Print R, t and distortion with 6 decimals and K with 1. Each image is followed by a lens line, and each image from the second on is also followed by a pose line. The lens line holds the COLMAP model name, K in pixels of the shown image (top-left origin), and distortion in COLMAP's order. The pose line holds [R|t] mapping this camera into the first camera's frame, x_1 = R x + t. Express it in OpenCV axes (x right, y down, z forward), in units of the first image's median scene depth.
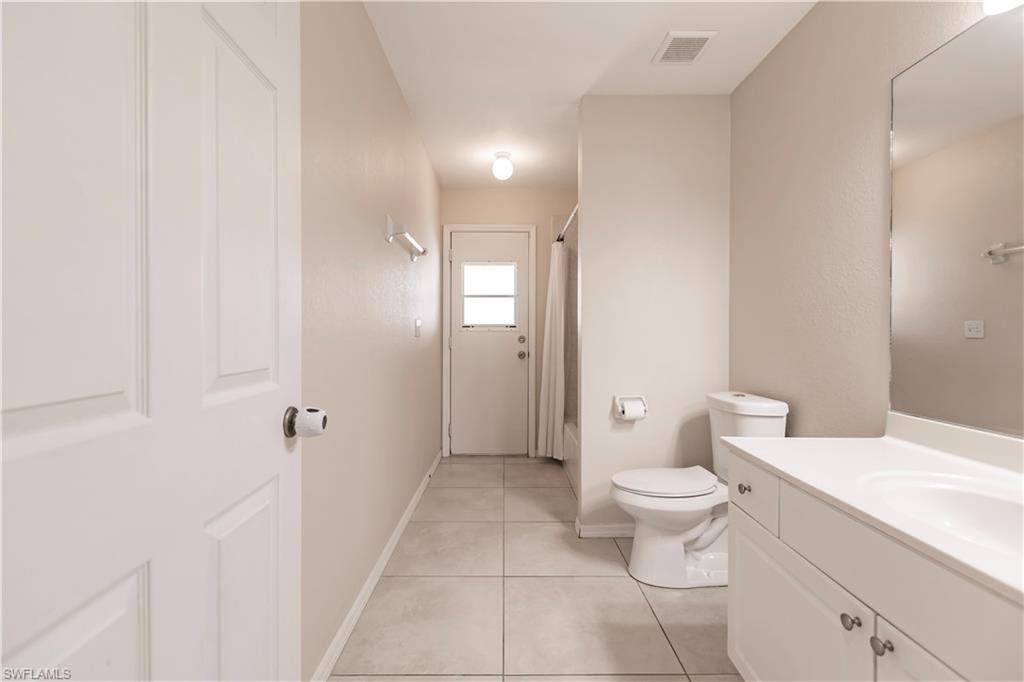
lens RADIAL K [[453.2, 0, 510.2], [0, 453.2, 334.8], [0, 0, 1]] dist [0.002029, -0.000898]
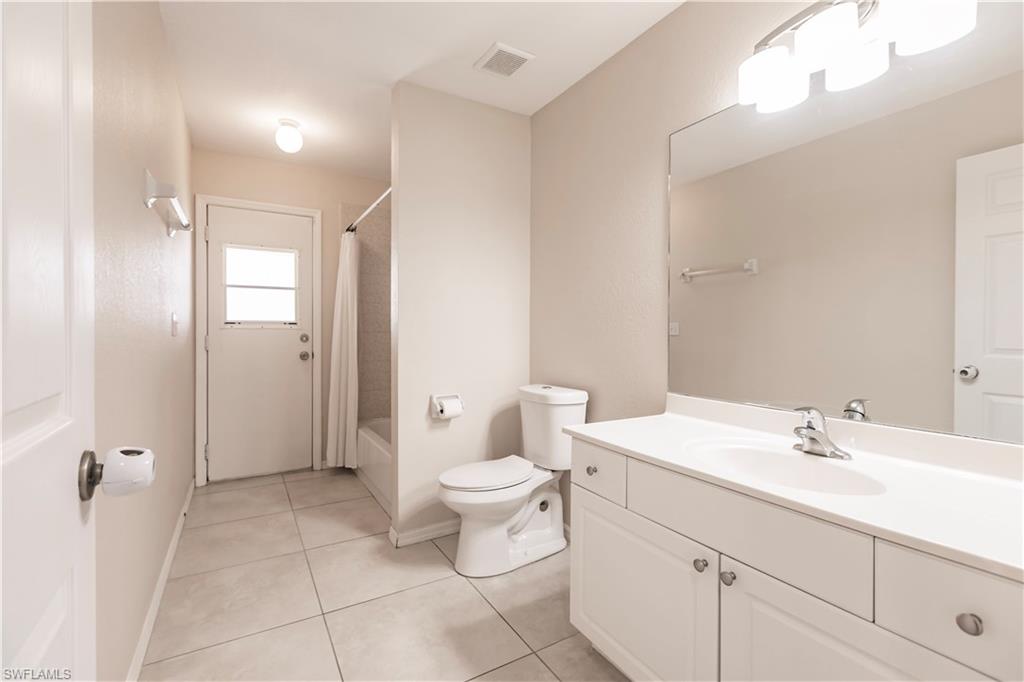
lens RADIAL K [[451.5, 0, 518.0], [0, 451.5, 335.3], [0, 0, 1]] dist [0.002024, -0.000173]
pose [[0.864856, -0.002559, 0.502014, -0.098720], [-0.000416, 0.999983, 0.005813, -0.001479], [-0.502020, -0.005236, 0.864840, 0.058797]]
